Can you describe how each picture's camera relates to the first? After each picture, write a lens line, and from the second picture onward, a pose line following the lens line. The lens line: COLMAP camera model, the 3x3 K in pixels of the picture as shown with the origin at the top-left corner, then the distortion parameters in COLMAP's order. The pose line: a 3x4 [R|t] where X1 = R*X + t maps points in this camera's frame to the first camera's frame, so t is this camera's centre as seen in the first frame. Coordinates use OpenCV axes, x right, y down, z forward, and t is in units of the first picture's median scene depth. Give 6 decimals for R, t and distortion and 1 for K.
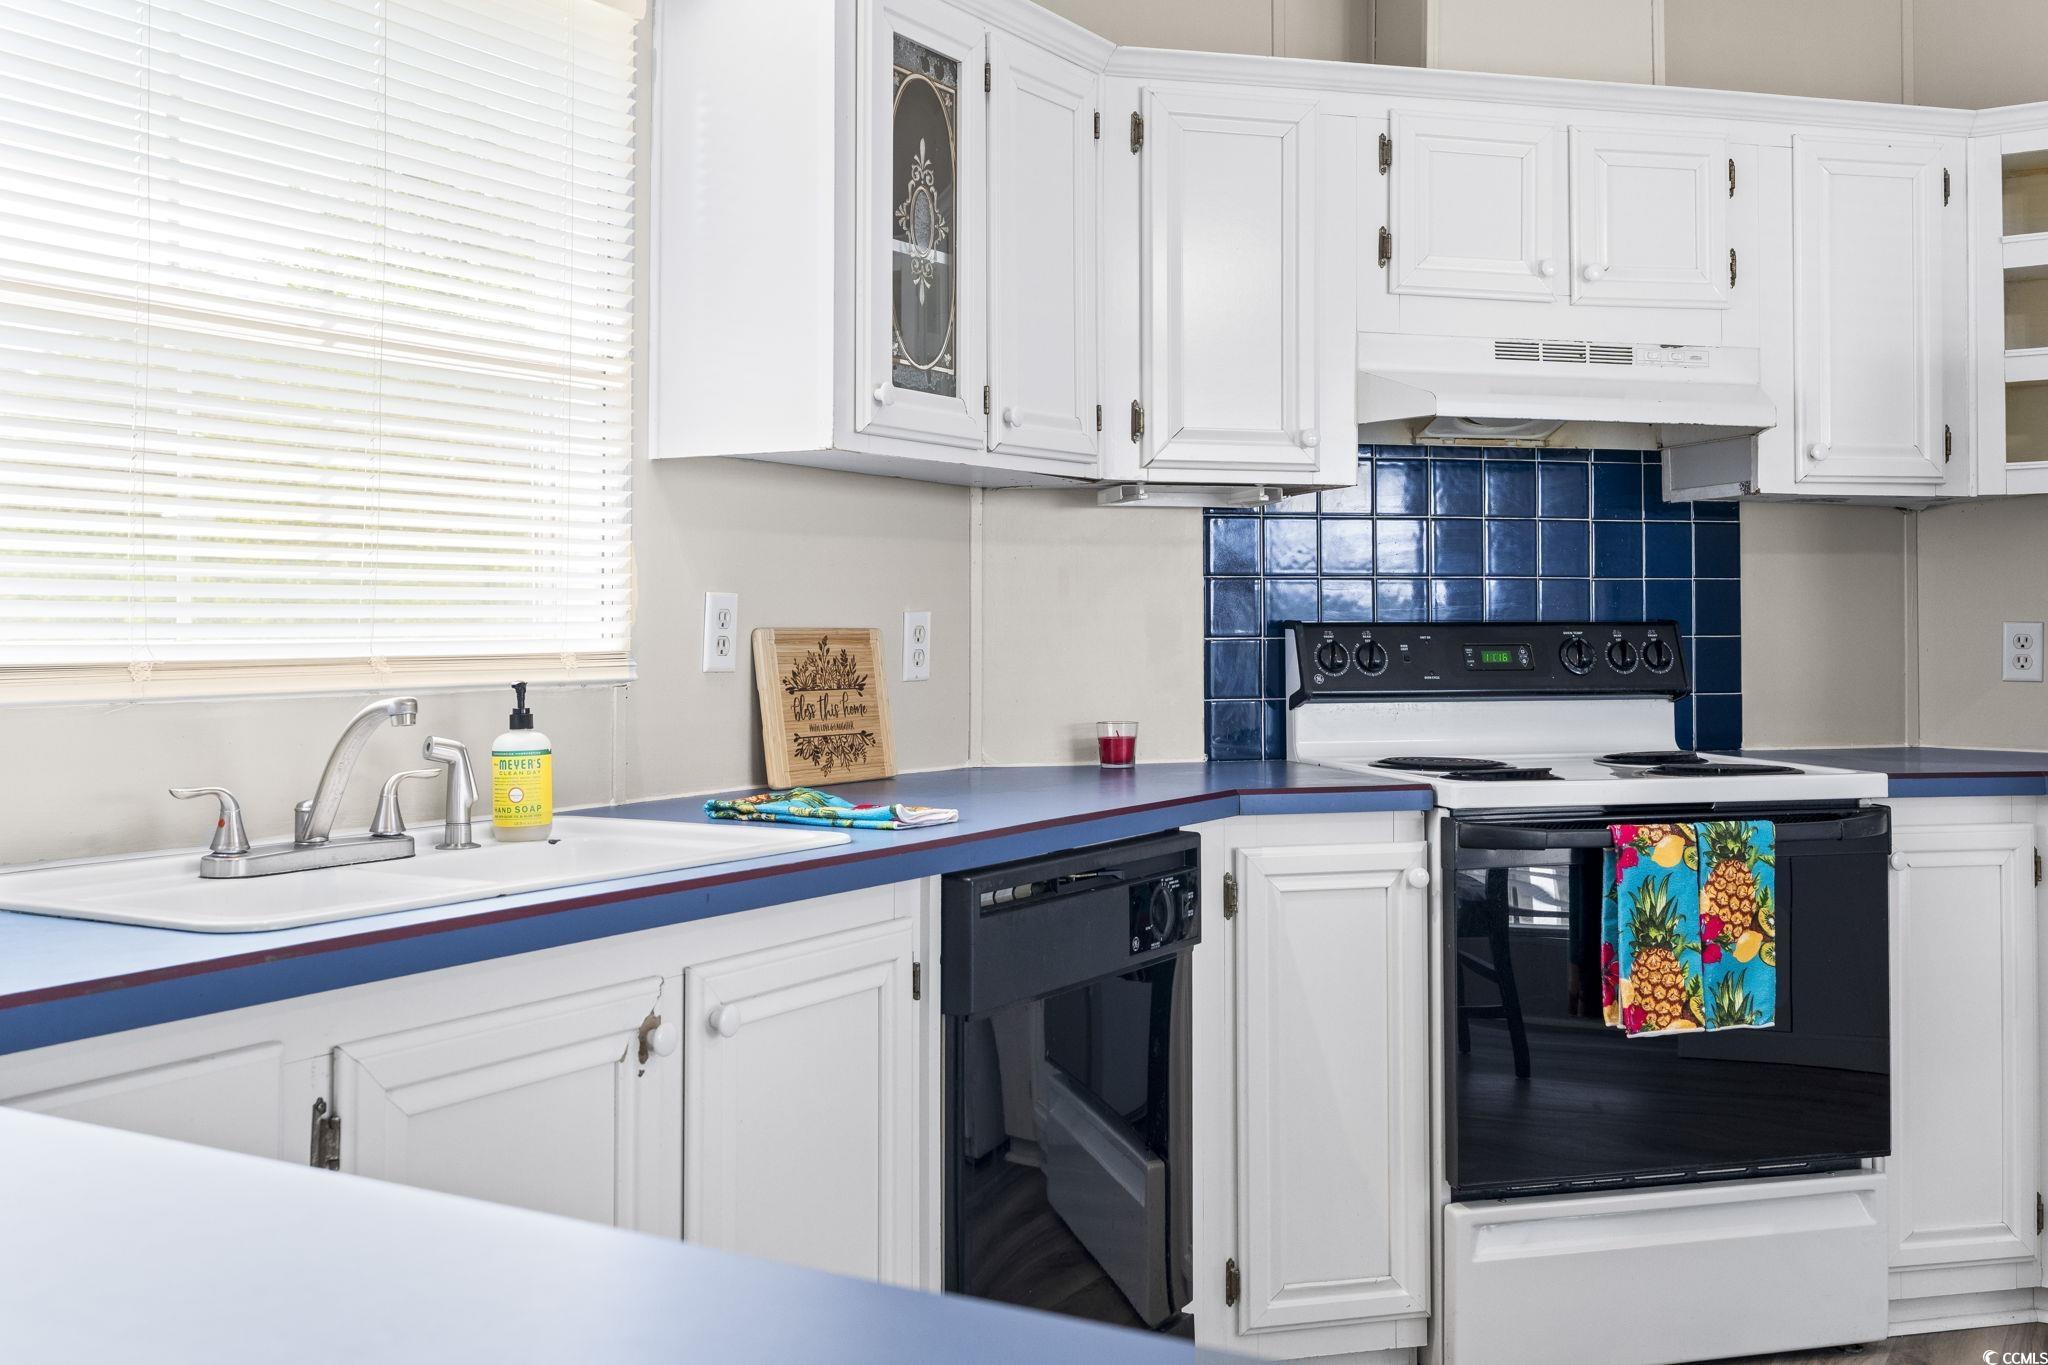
lens RADIAL K [[2005.8, 0, 1009.5], [0, 2005.8, 583.4], [0, 0, 1]] dist [0.004603, 0.000000]
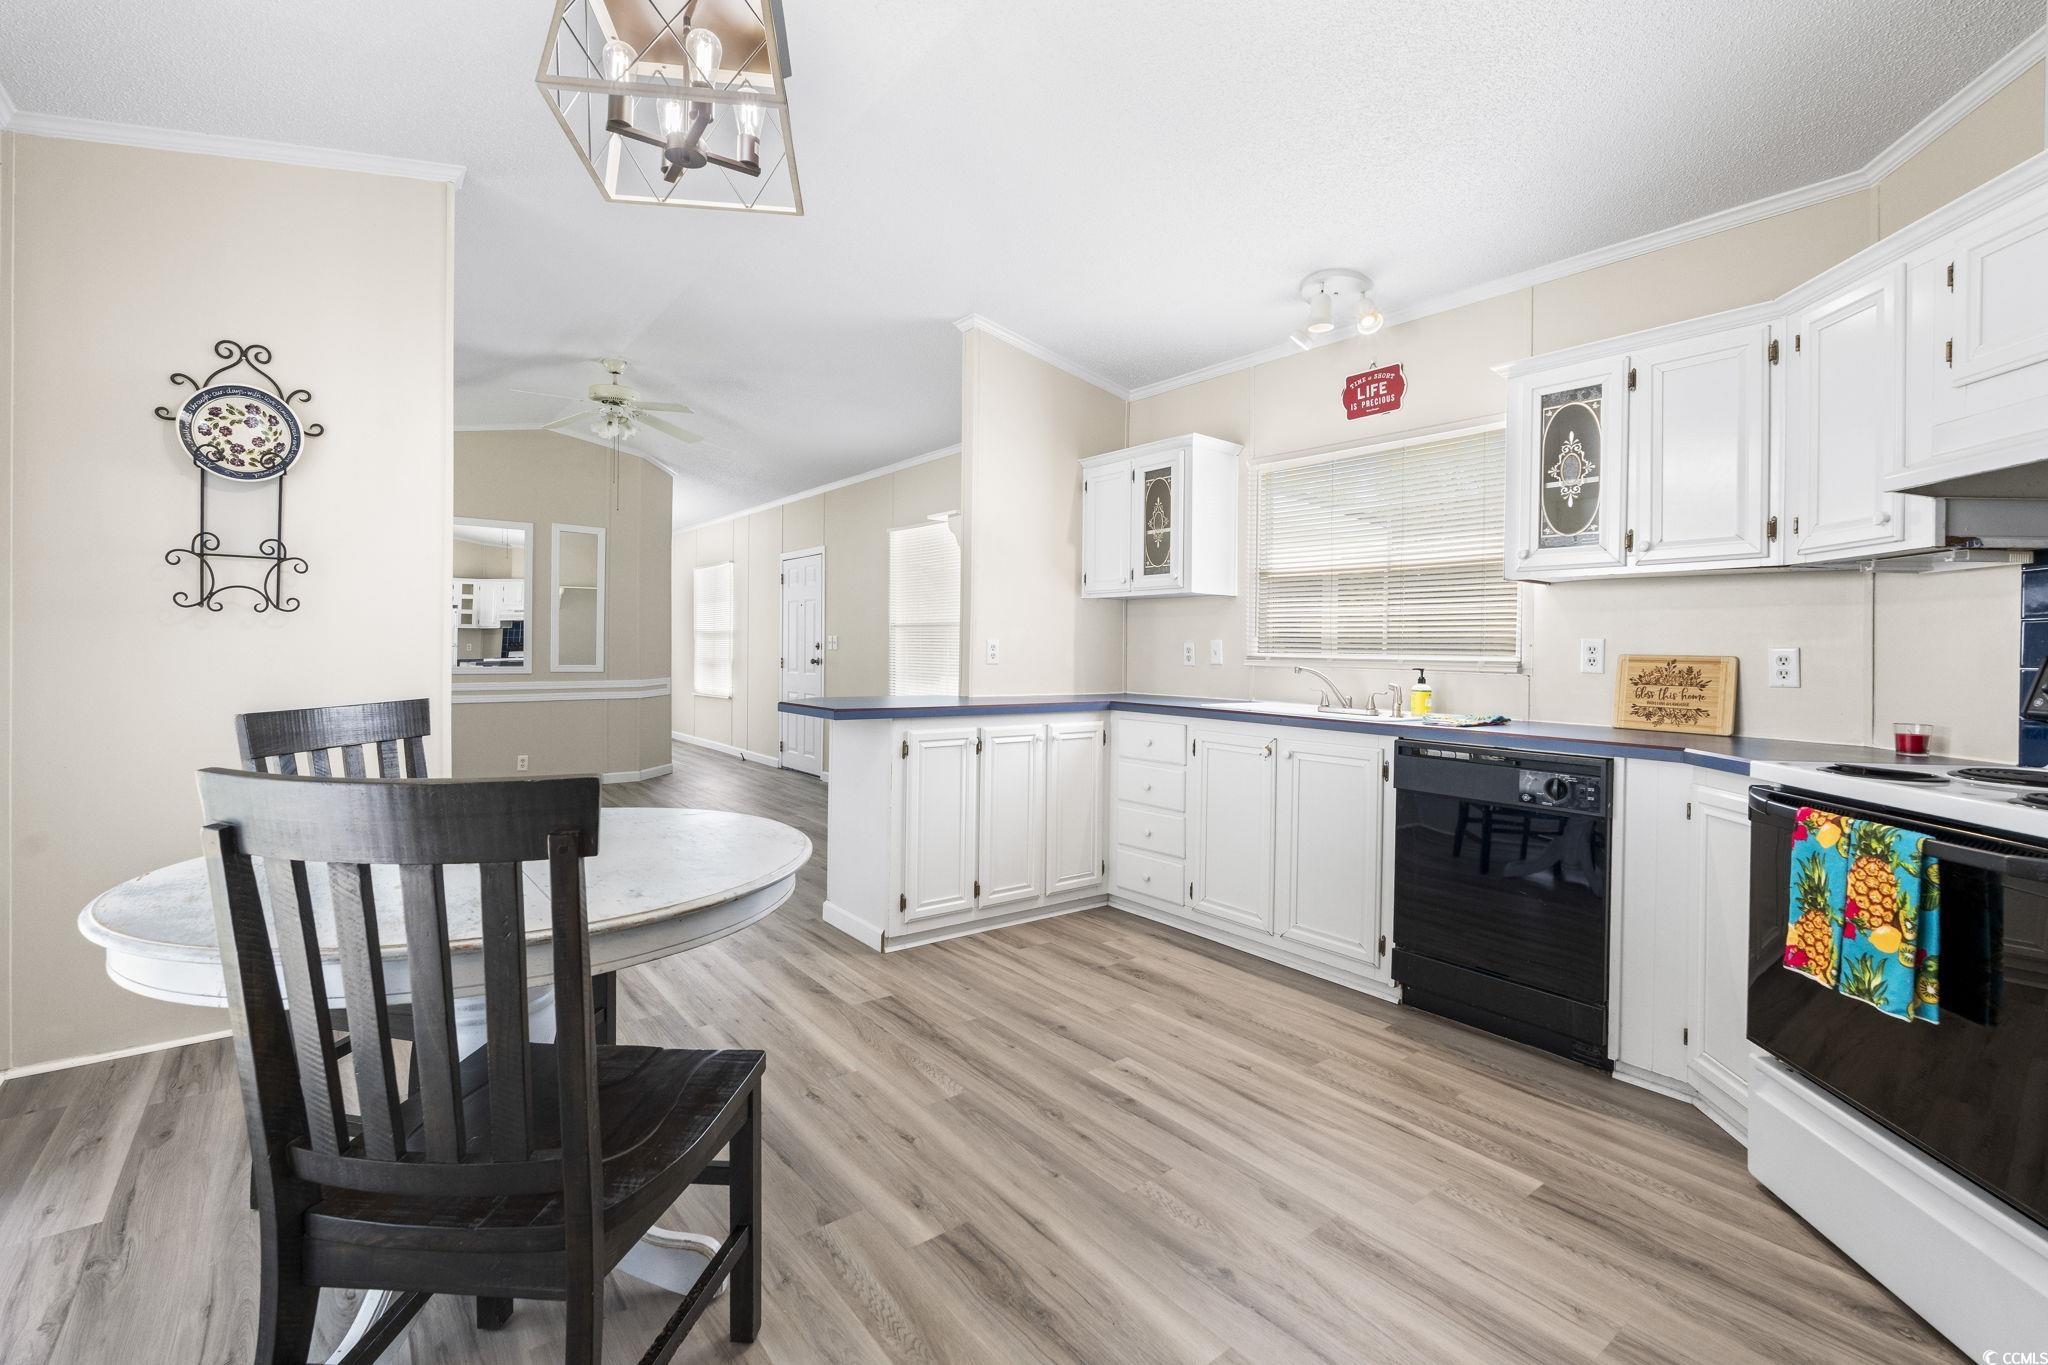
lens RADIAL K [[910.2, 0, 1026.1], [0, 910.2, 658.0], [0, 0, 1]] dist [-0.003314, 0.000102]
pose [[-0.367086, 0.002287, -0.930184, 1.007169], [0.001231, 0.999997, 0.001972, 0.022592], [0.930186, -0.000421, -0.367088, 0.735057]]
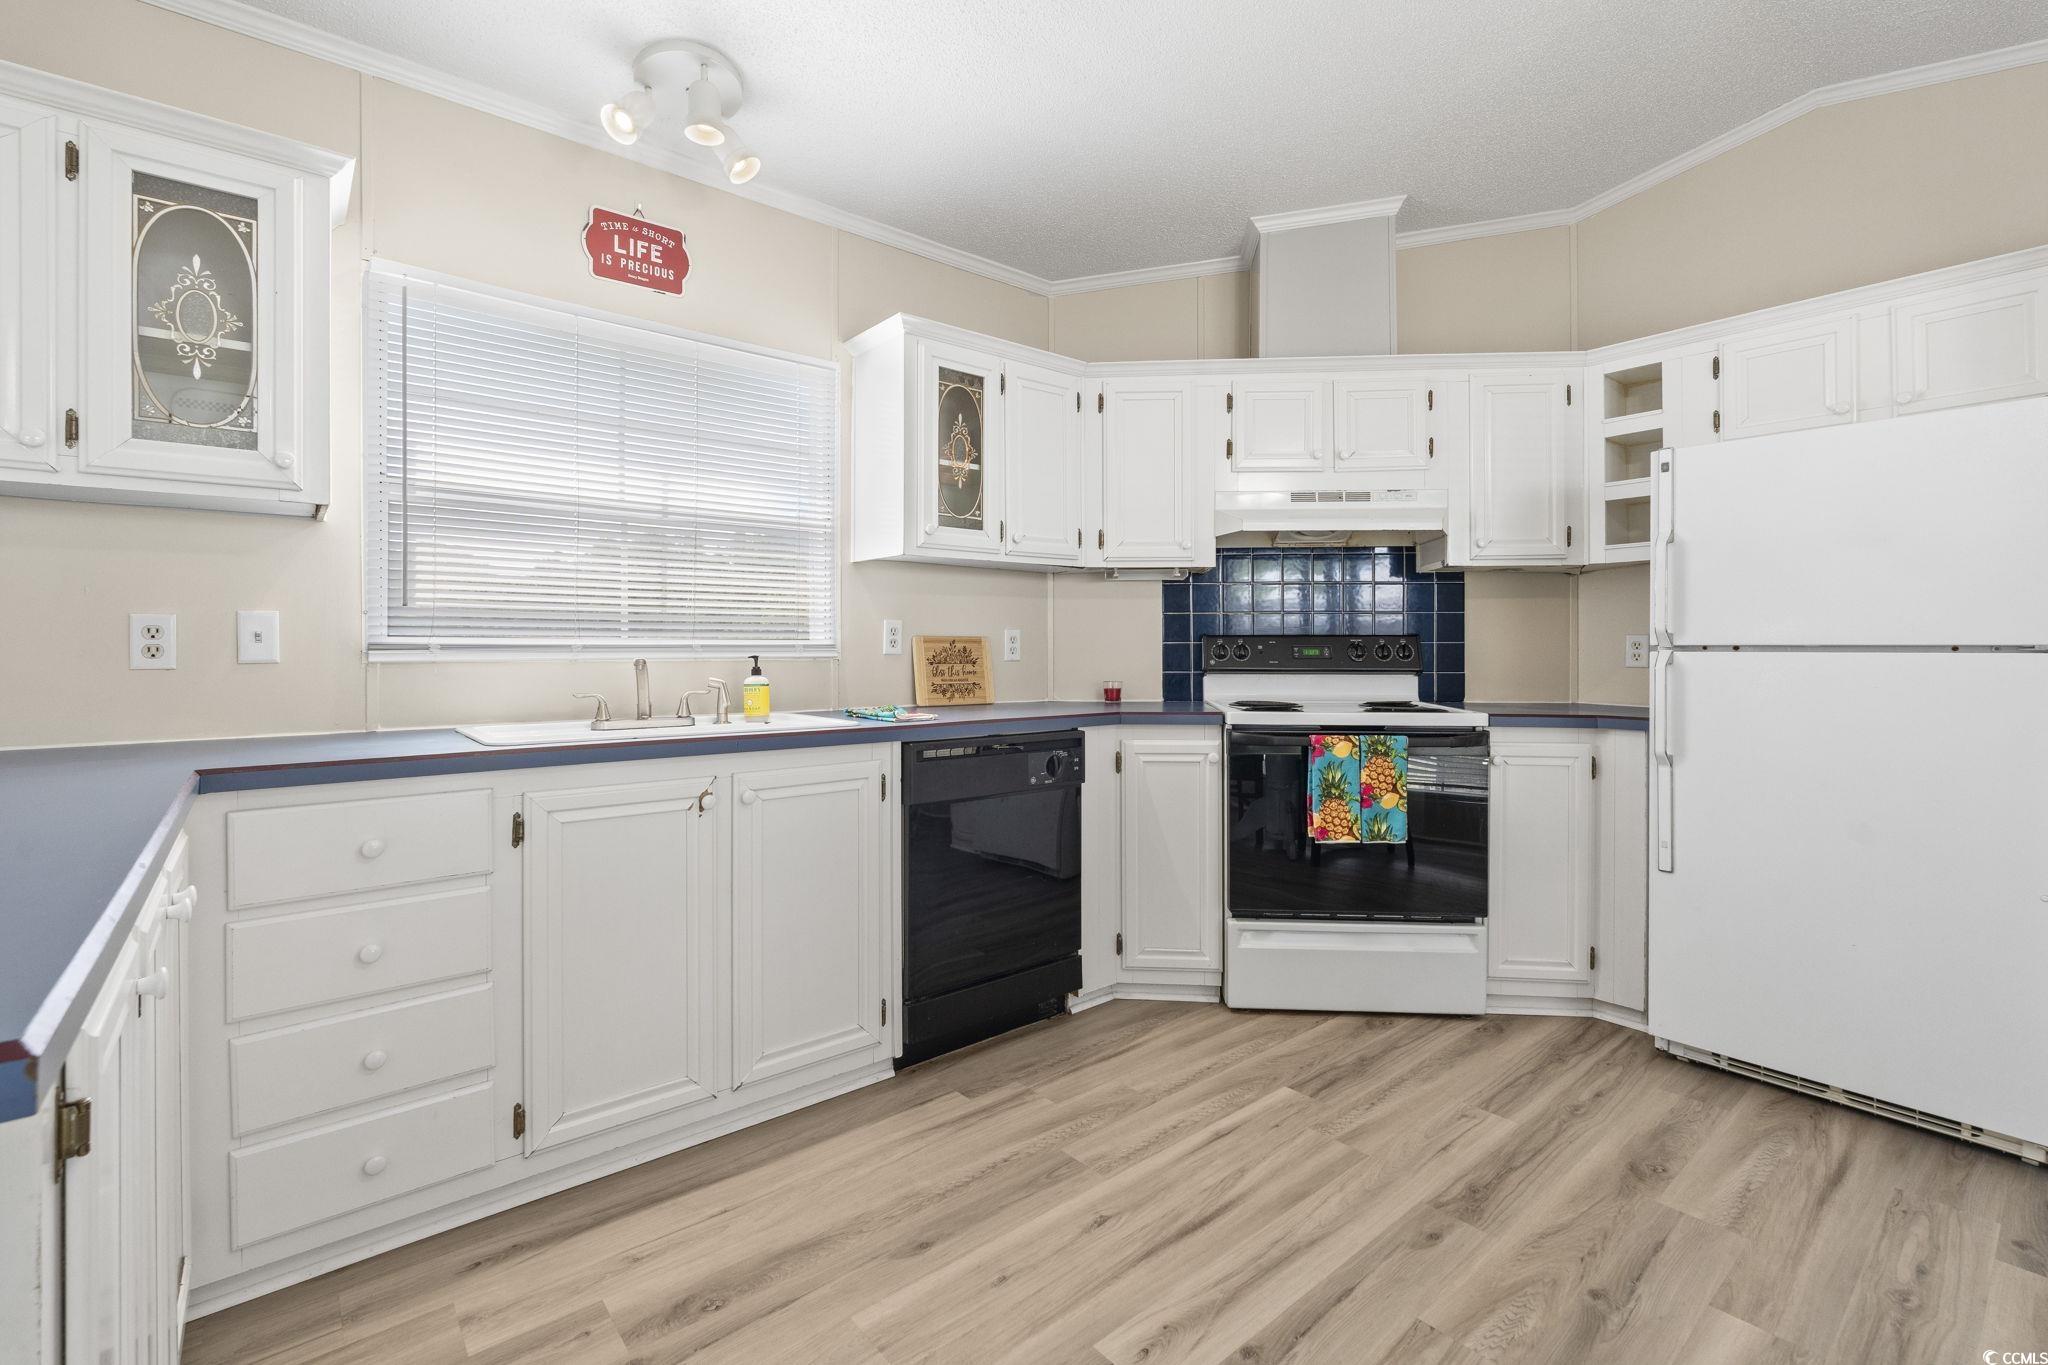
lens RADIAL K [[910.2, 0, 1027.5], [0, 910.2, 644.6], [0, 0, 1]] dist [-0.003314, 0.000102]
pose [[0.943246, 0.001069, -0.332092, 0.327582], [0.005054, 0.999833, 0.017574, 0.014326], [0.332055, -0.018255, 0.943083, 0.065762]]
